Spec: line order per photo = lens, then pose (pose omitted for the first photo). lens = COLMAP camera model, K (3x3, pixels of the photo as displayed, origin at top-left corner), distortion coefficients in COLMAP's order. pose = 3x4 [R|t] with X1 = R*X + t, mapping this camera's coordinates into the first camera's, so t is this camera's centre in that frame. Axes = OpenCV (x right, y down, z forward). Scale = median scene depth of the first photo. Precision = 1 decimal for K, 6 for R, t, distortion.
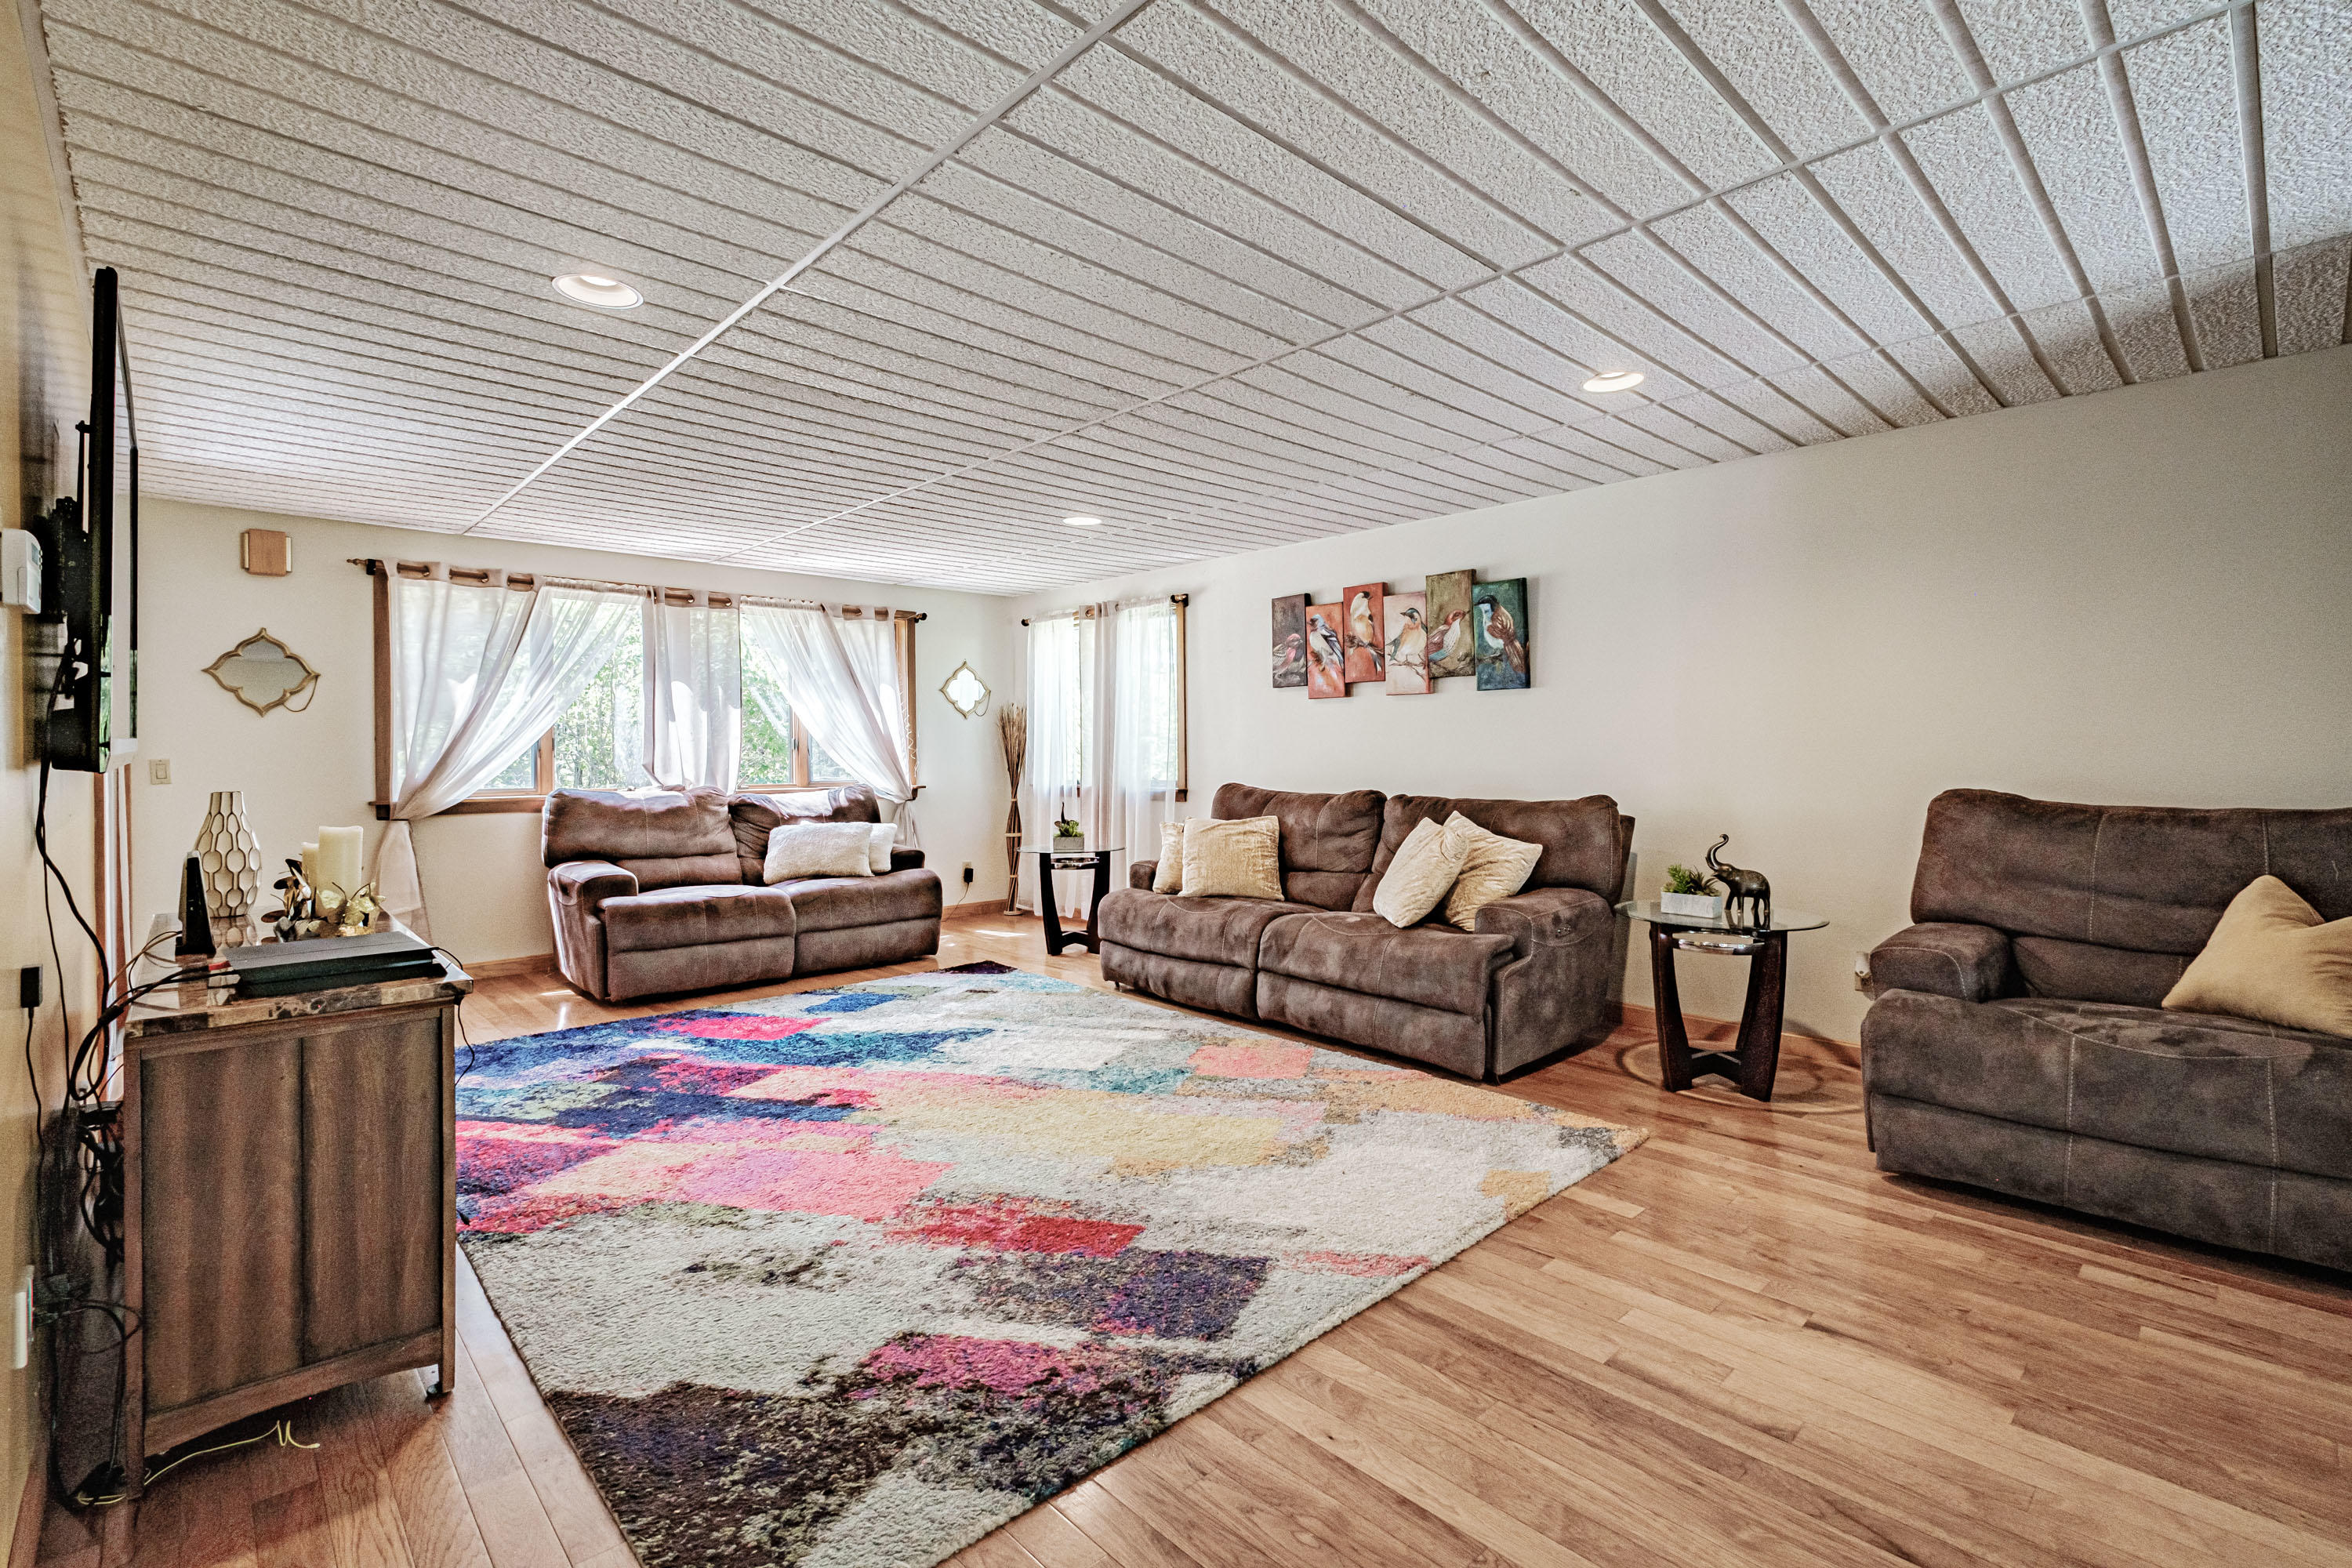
lens RADIAL K [[1063.3, 0, 1176.5], [0, 1063.3, 748.6], [0, 0, 1]] dist [0.003395, 0.000102]
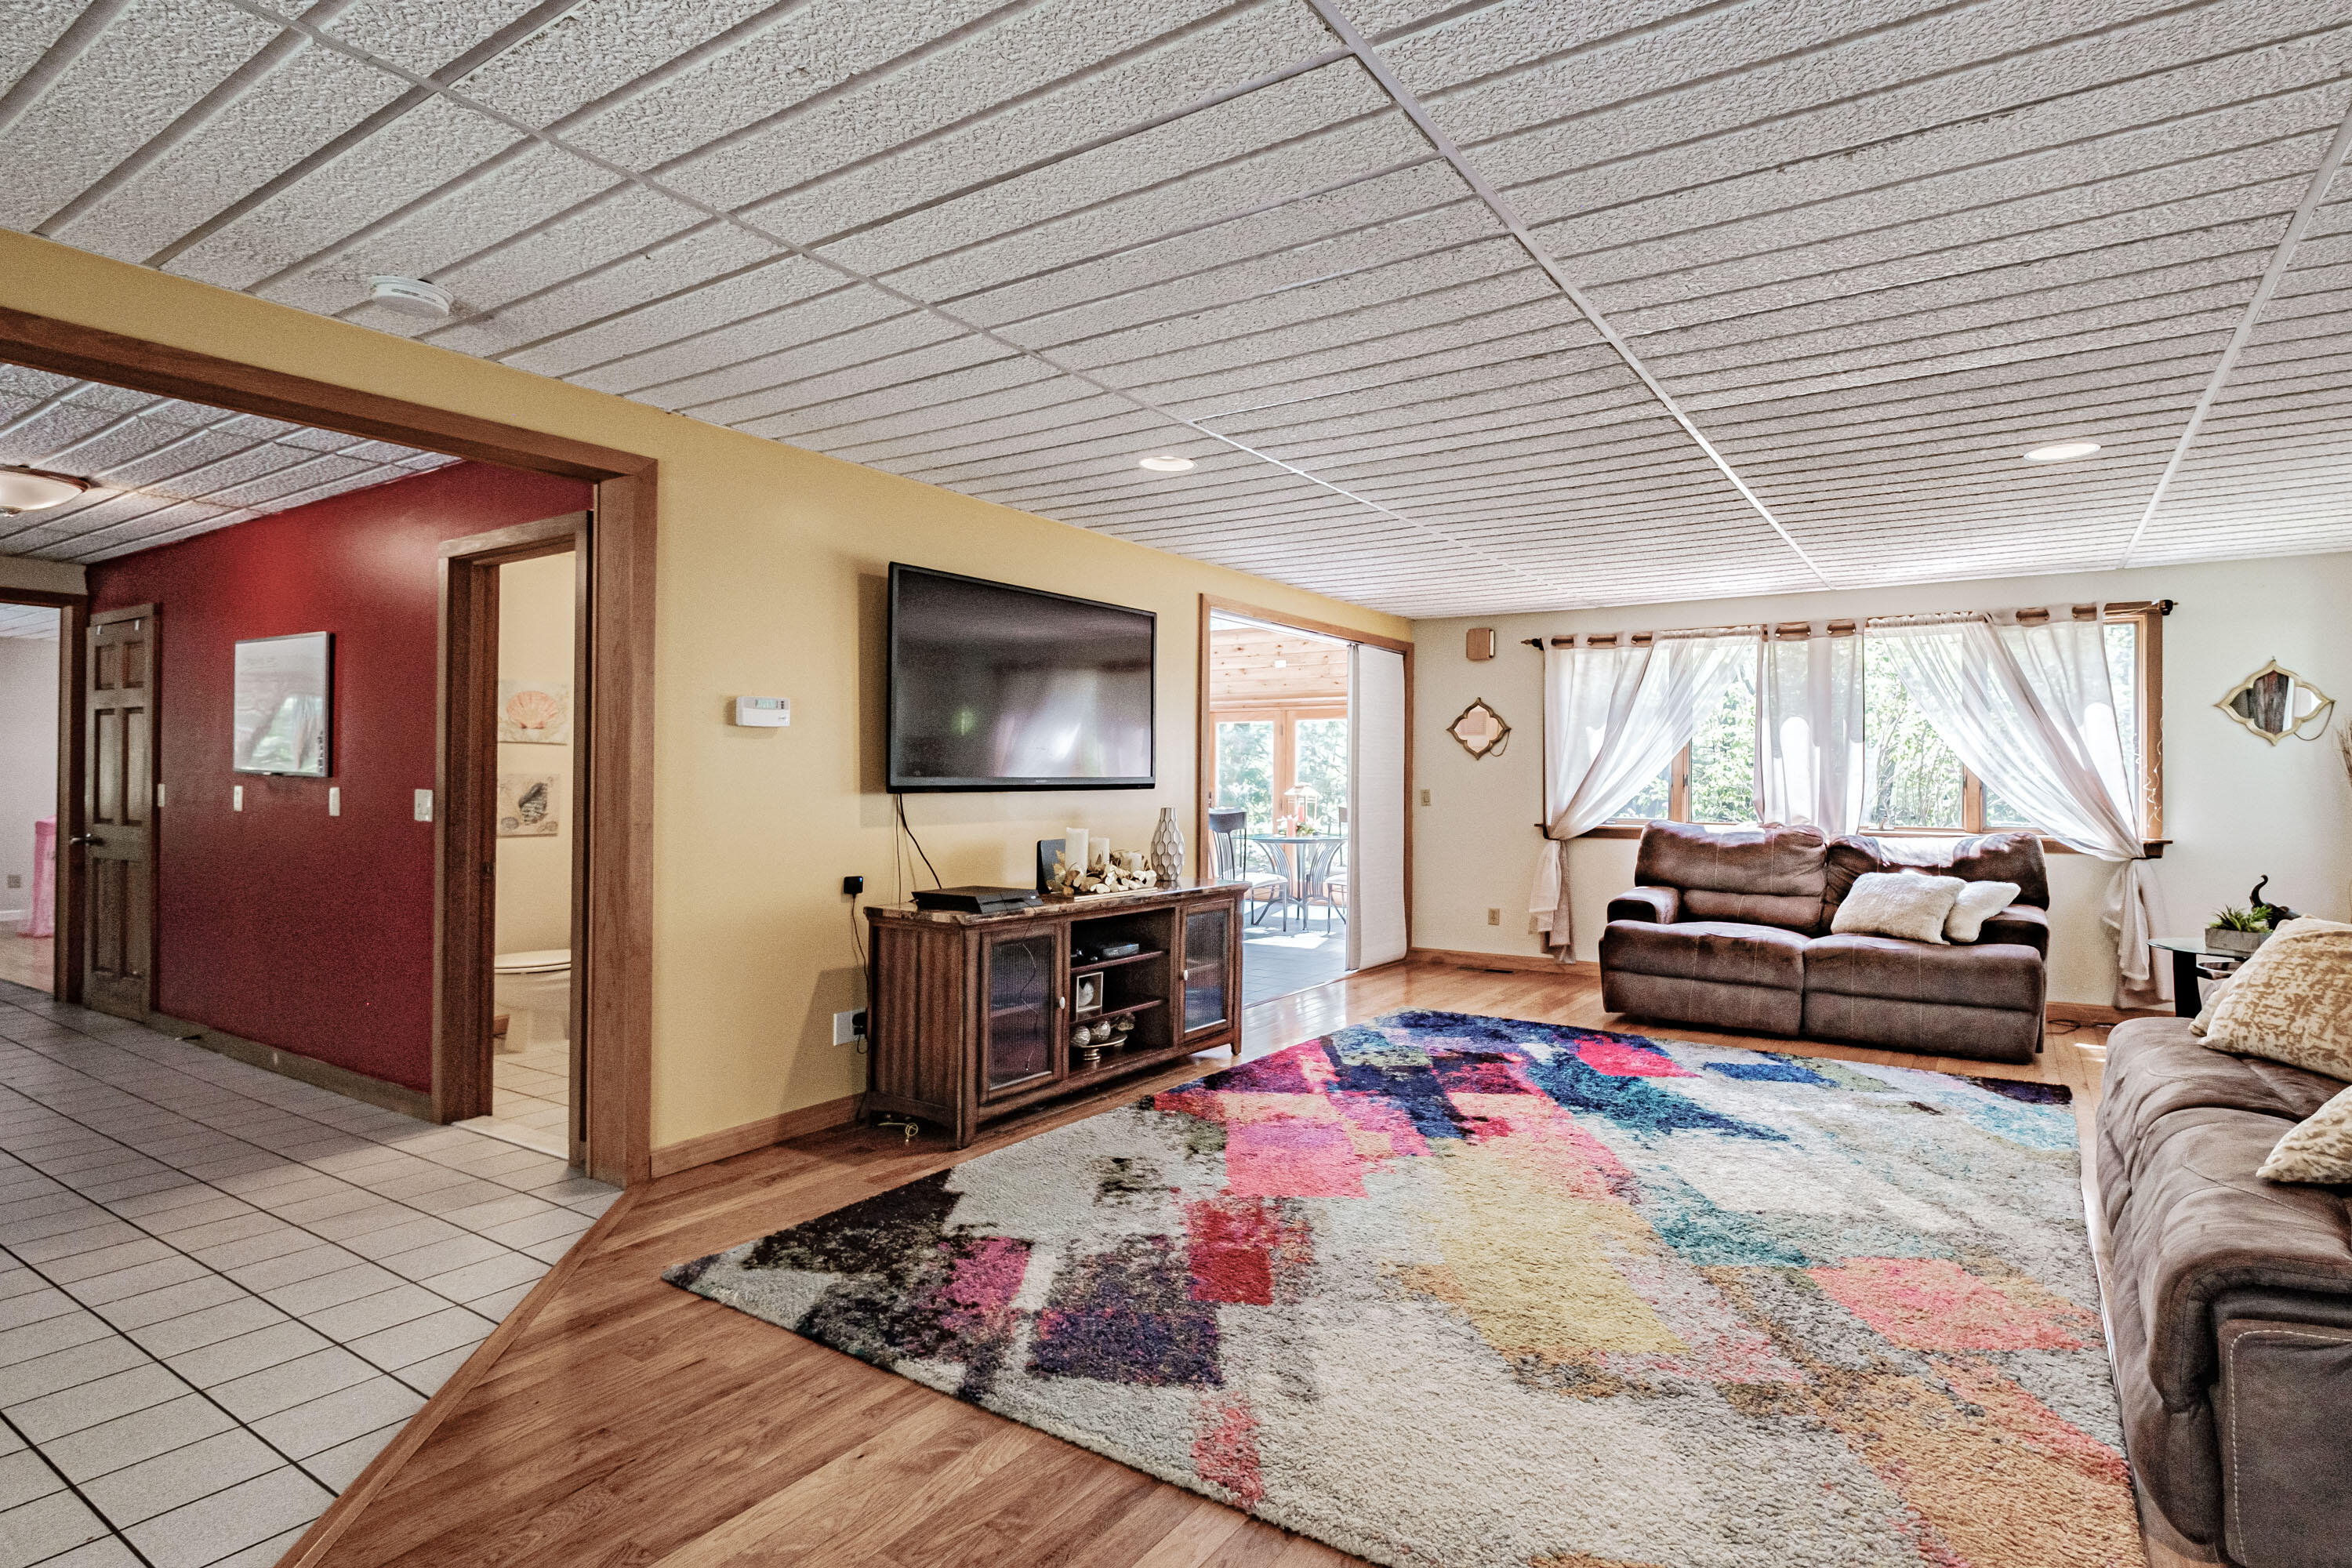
lens RADIAL K [[970.3, 0, 1176.0], [0, 970.3, 784.0], [0, 0, 1]] dist [0.003547, -0.000169]
pose [[0.314970, 0.008162, -0.949067, 0.689810], [-0.006983, 0.999956, 0.006282, -0.010388], [0.949076, 0.004649, 0.315013, 0.601012]]
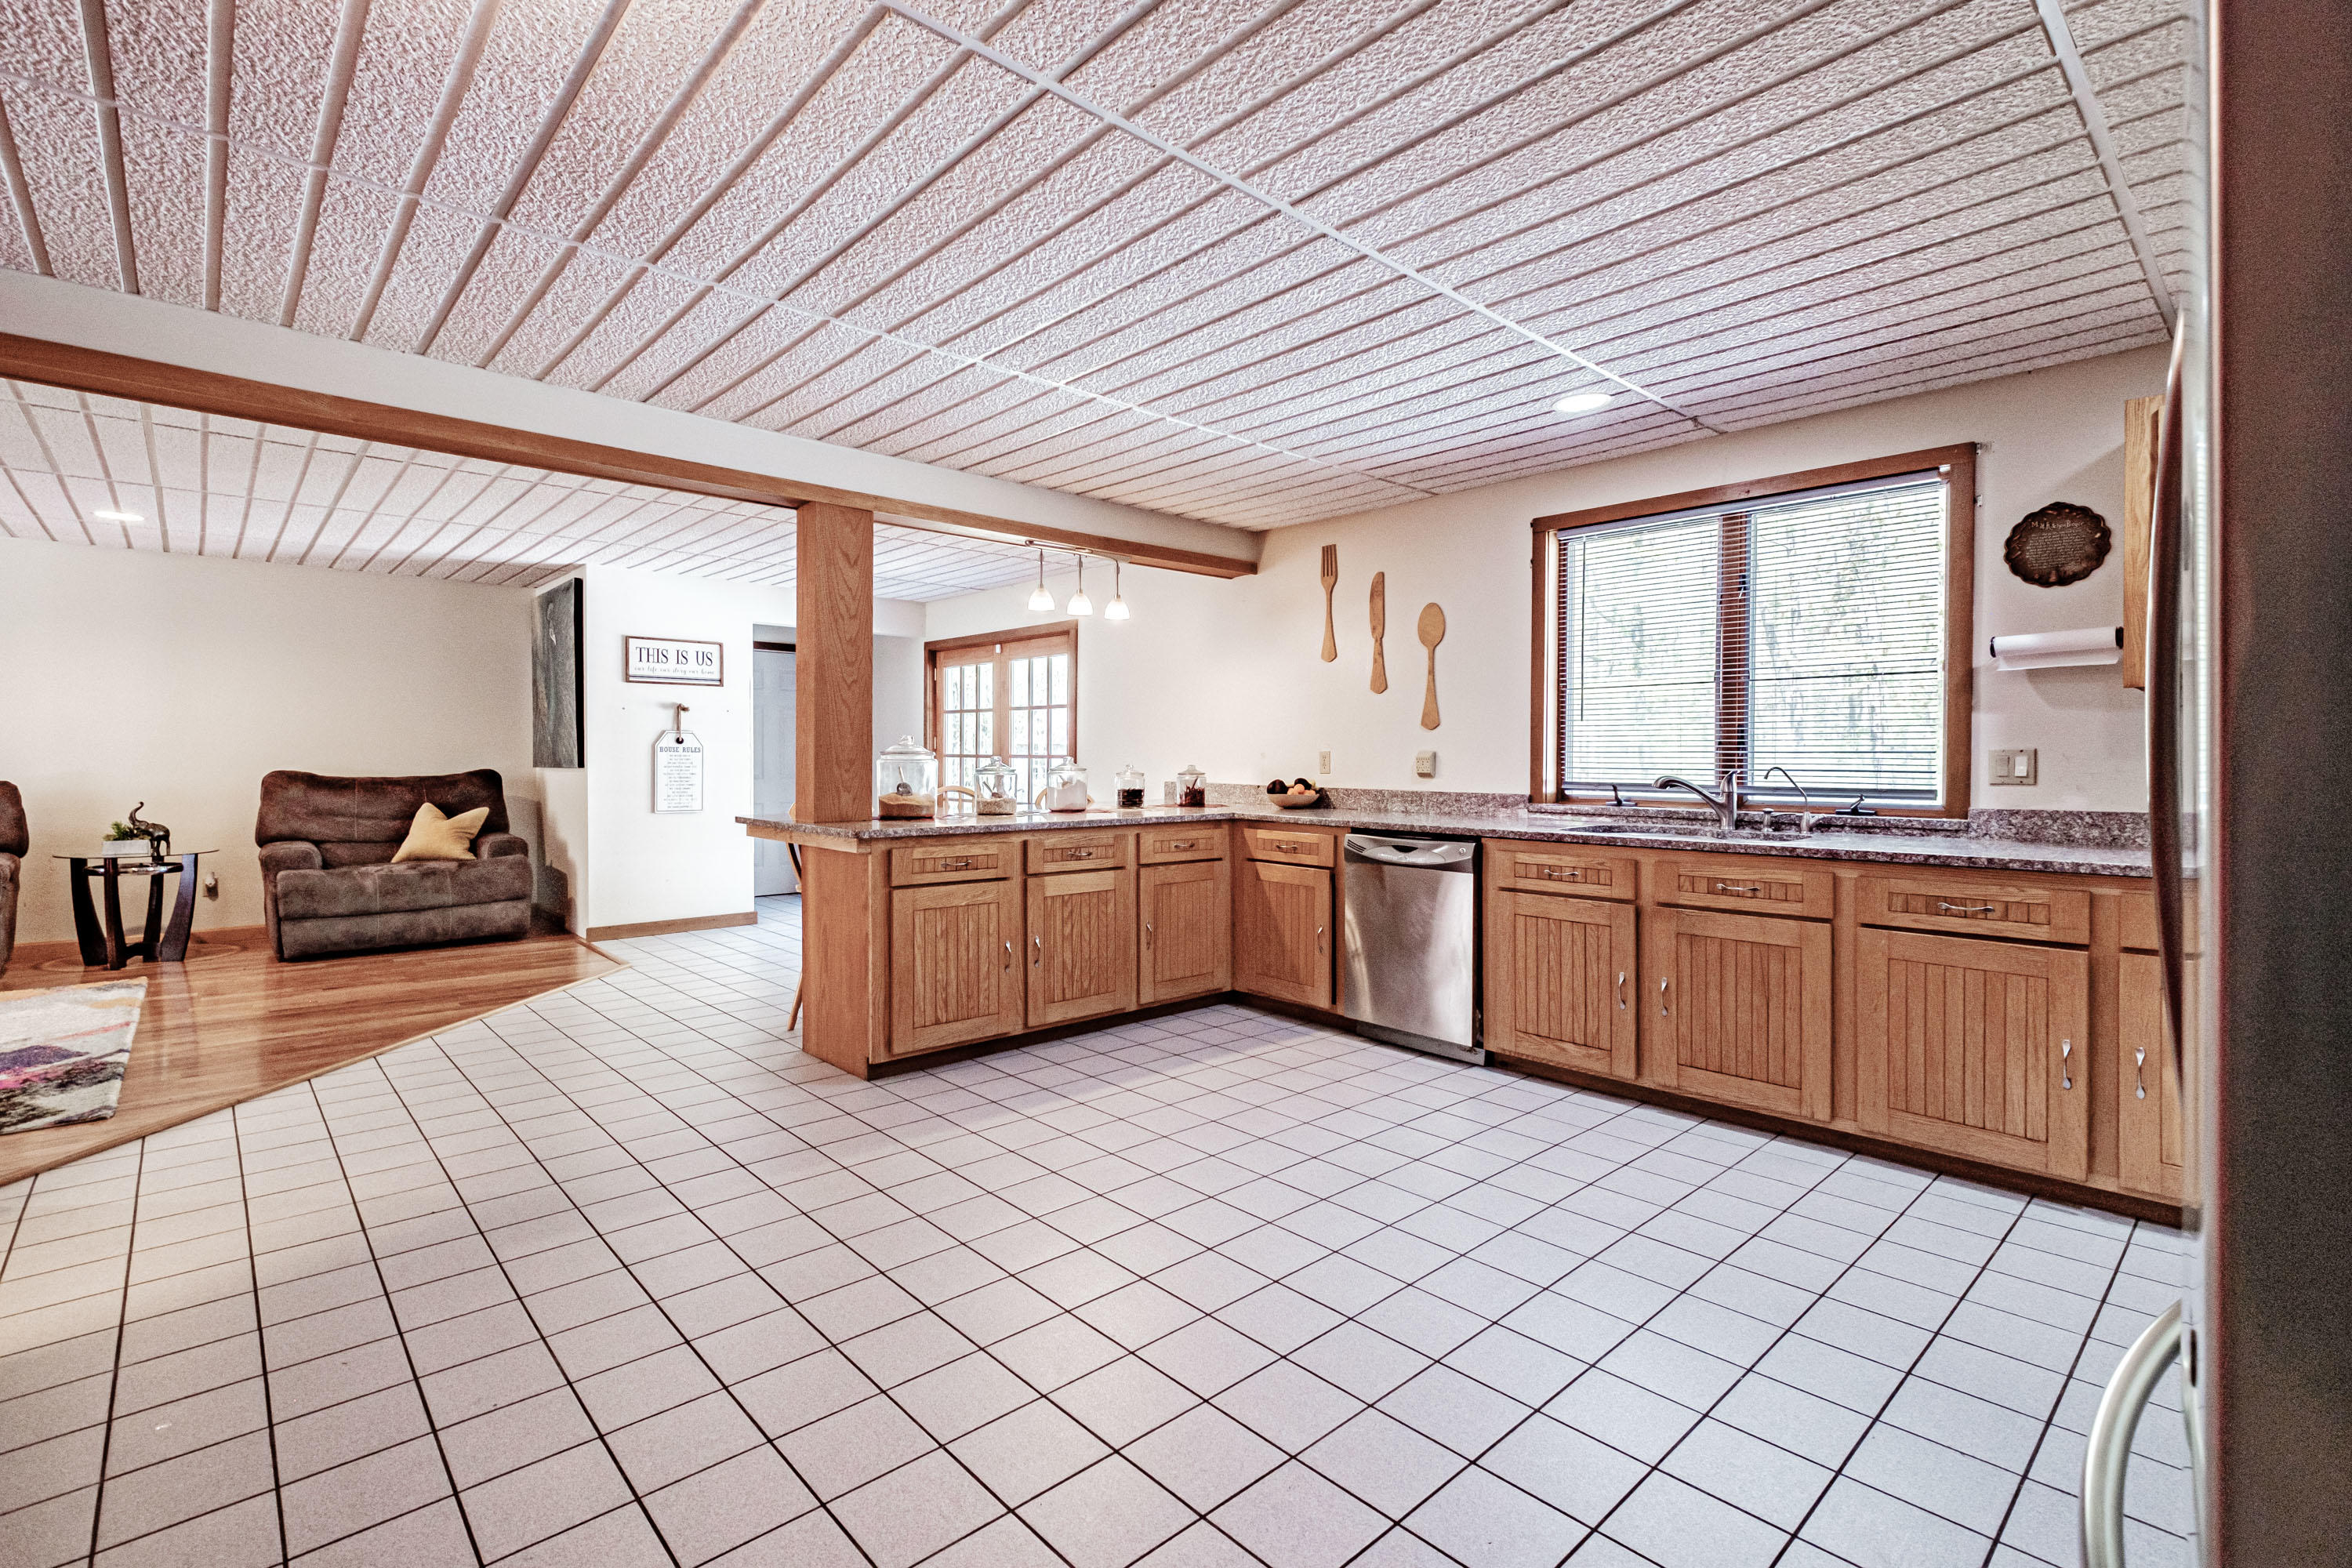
lens RADIAL K [[1063.3, 0, 1176.5], [0, 1063.3, 748.6], [0, 0, 1]] dist [0.003395, 0.000102]
pose [[0.013403, 0.011956, 0.999839, -1.044465], [-0.002037, 0.999927, -0.011929, 0.018543], [-0.999908, -0.001877, 0.013426, -0.549024]]
